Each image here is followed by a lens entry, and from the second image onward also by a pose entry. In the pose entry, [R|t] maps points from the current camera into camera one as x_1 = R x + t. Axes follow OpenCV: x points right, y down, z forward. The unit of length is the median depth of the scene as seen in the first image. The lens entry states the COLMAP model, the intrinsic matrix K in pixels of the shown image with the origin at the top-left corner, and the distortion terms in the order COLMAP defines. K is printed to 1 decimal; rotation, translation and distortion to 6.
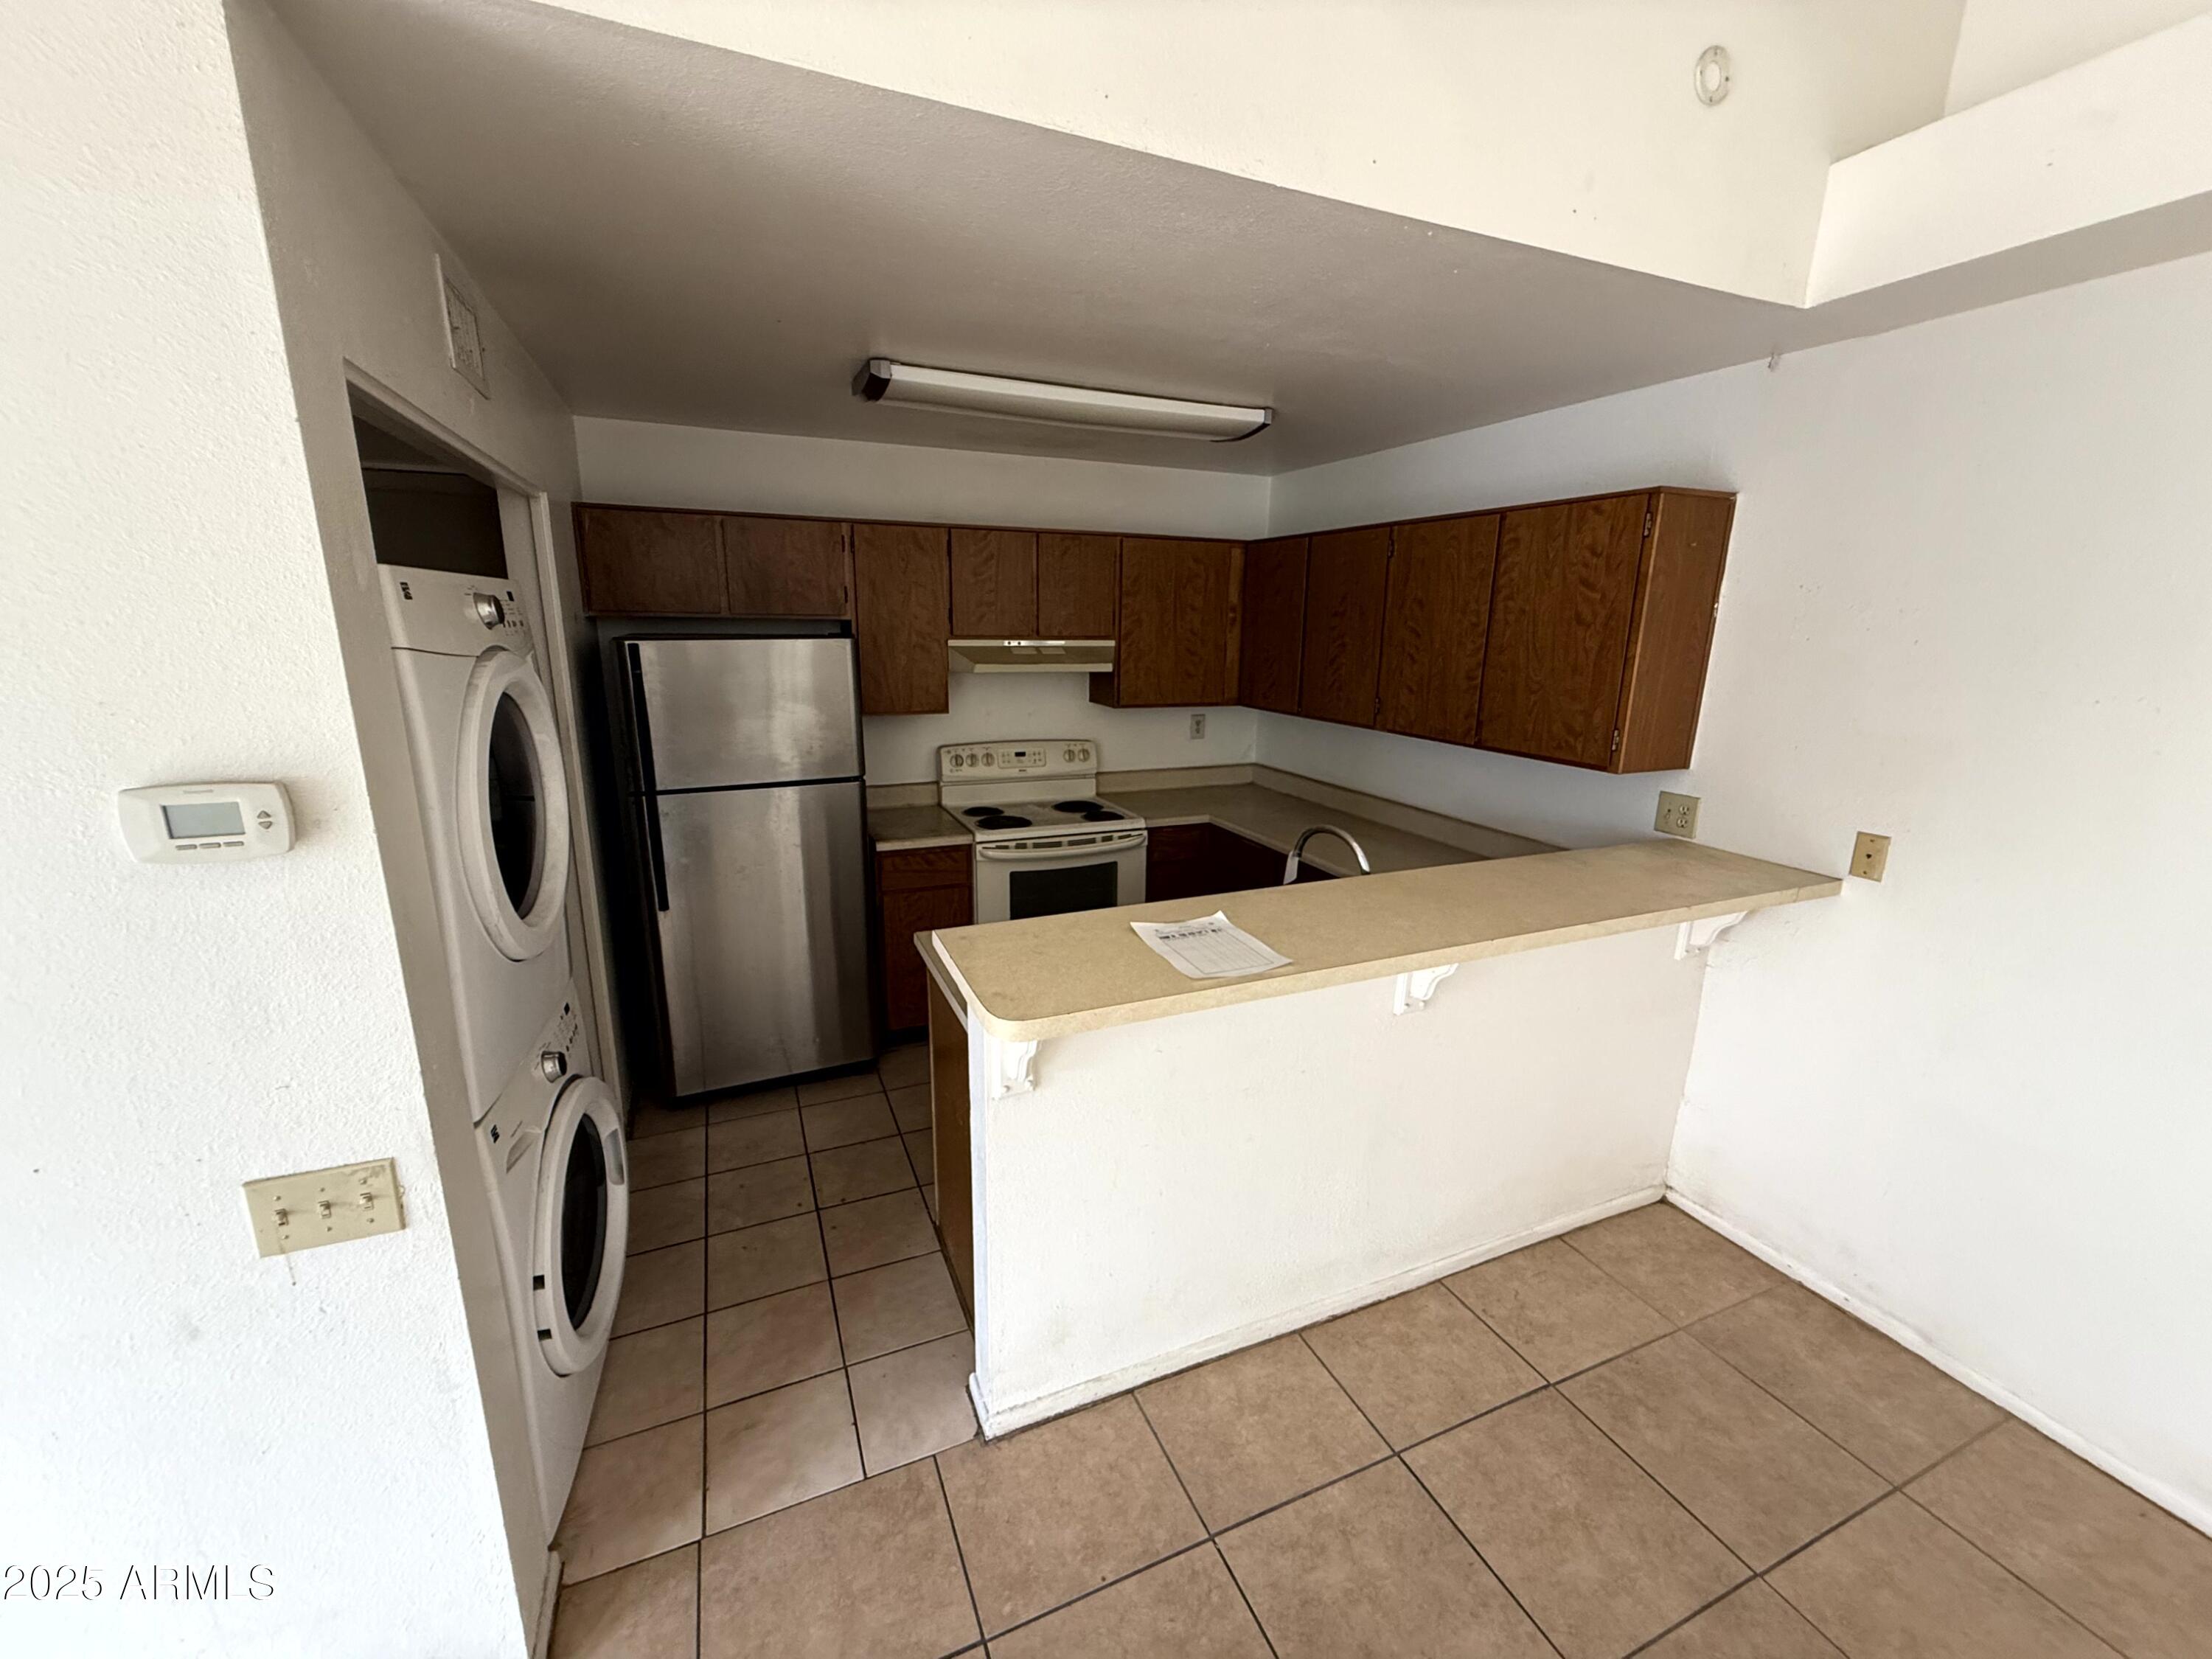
lens RADIAL K [[878.4, 0, 1106.0], [0, 878.4, 829.5], [0, 0, 1]] dist [0.000421, 0.000302]
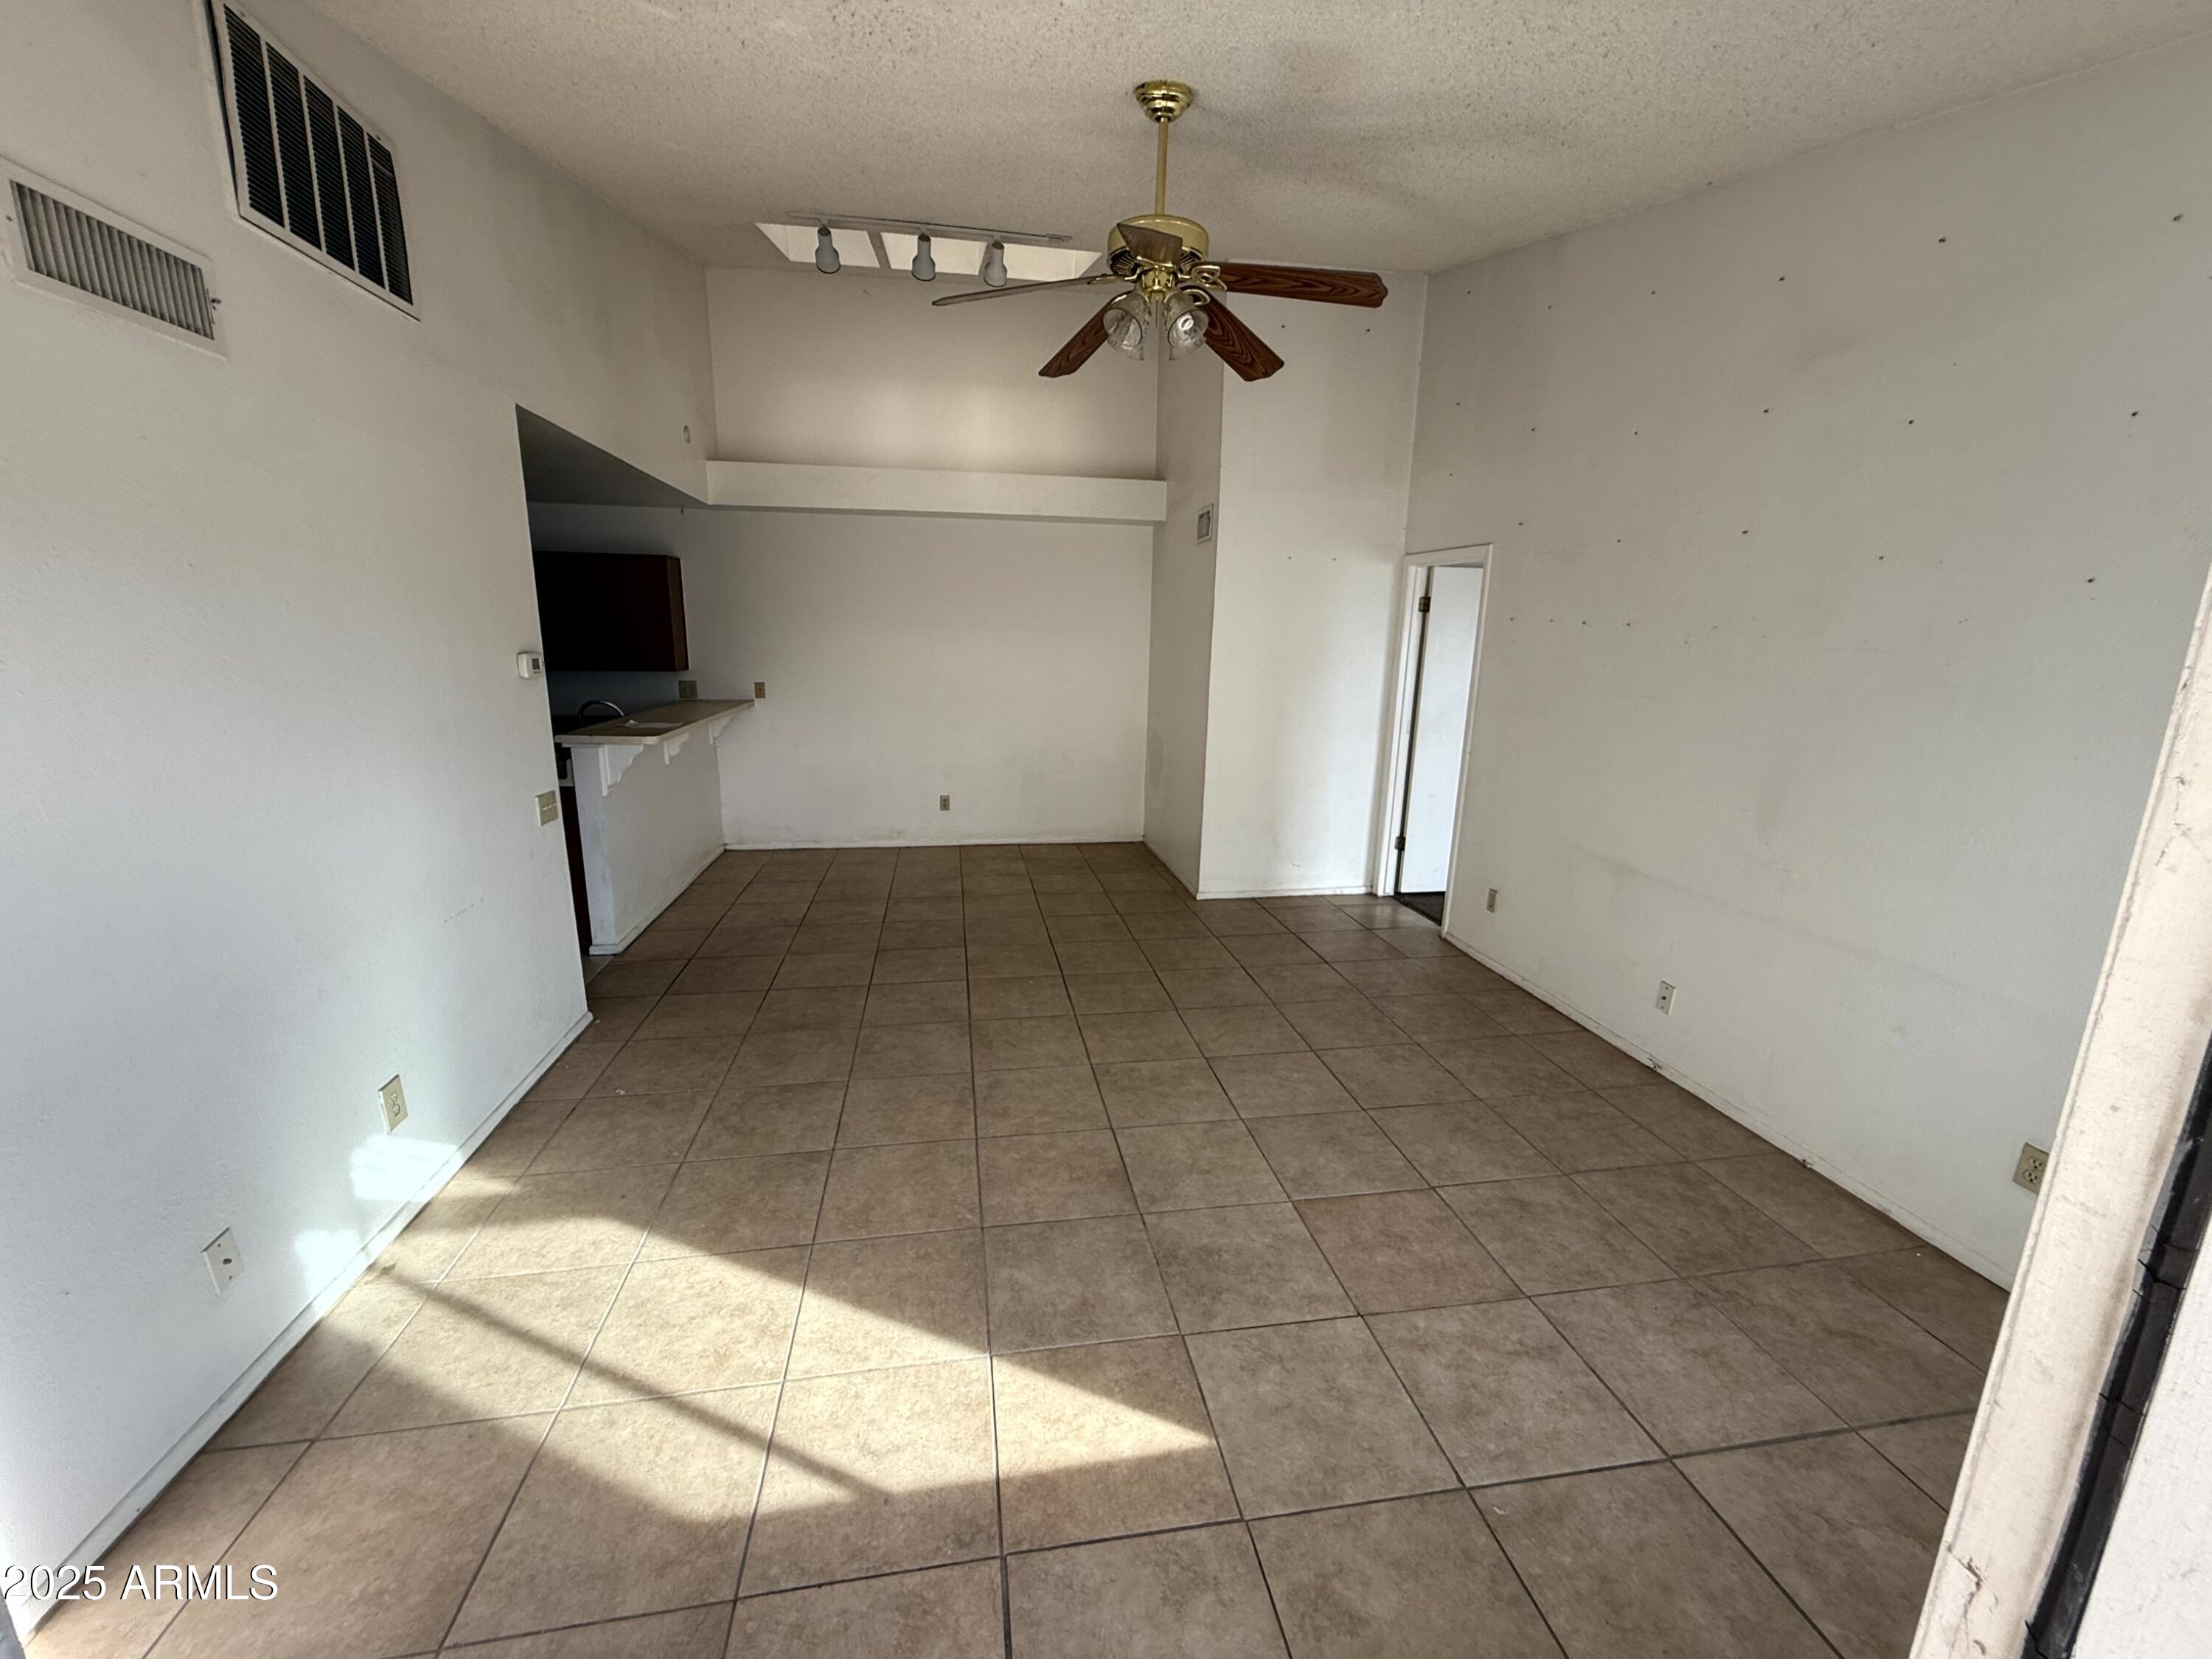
lens RADIAL K [[867.8, 0, 1106.0], [0, 867.8, 829.5], [0, 0, 1]] dist [-0.002327, -0.000134]
pose [[0.228773, -0.224598, 0.947216, -1.664840], [0.212458, 0.961085, 0.176573, 0.205715], [-0.950013, 0.160849, 0.267588, -0.771961]]
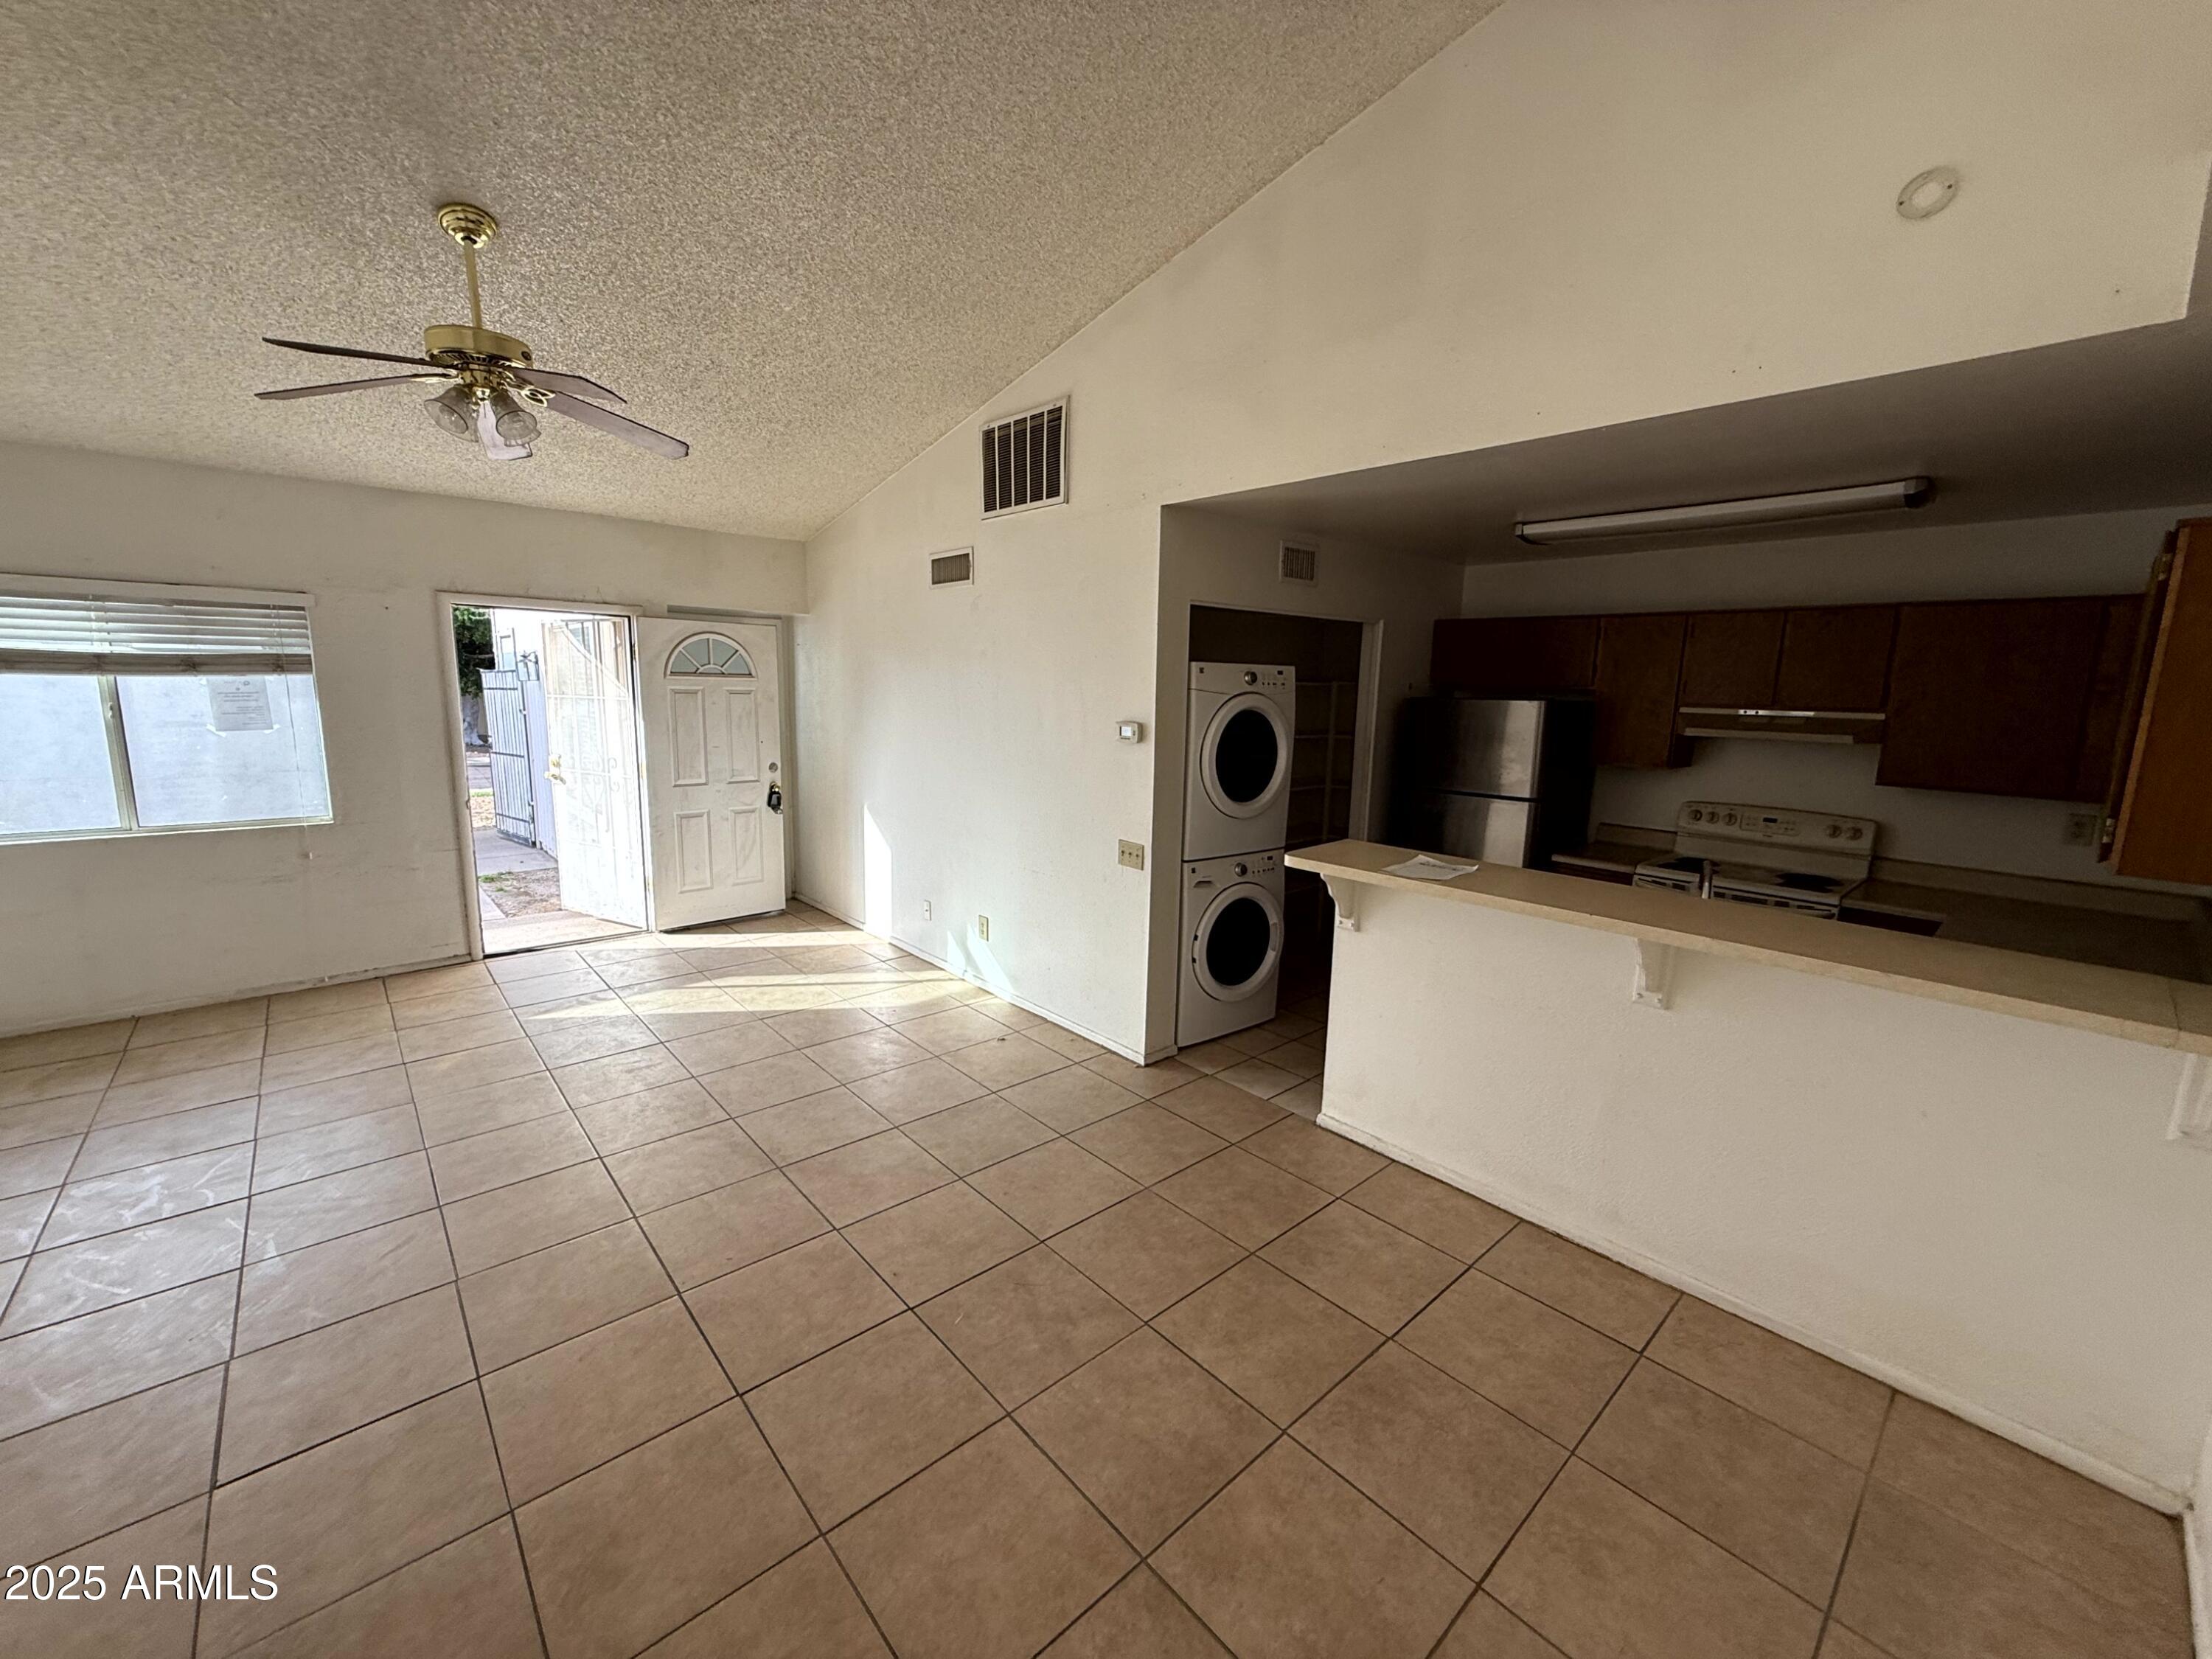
lens RADIAL K [[867.8, 0, 1106.0], [0, 867.8, 829.5], [0, 0, 1]] dist [-0.002327, -0.000134]
pose [[0.325107, 0.154265, -0.933010, 1.123030], [-0.236885, 0.968435, 0.077580, 0.057292], [0.915528, 0.195794, 0.351388, -0.129675]]
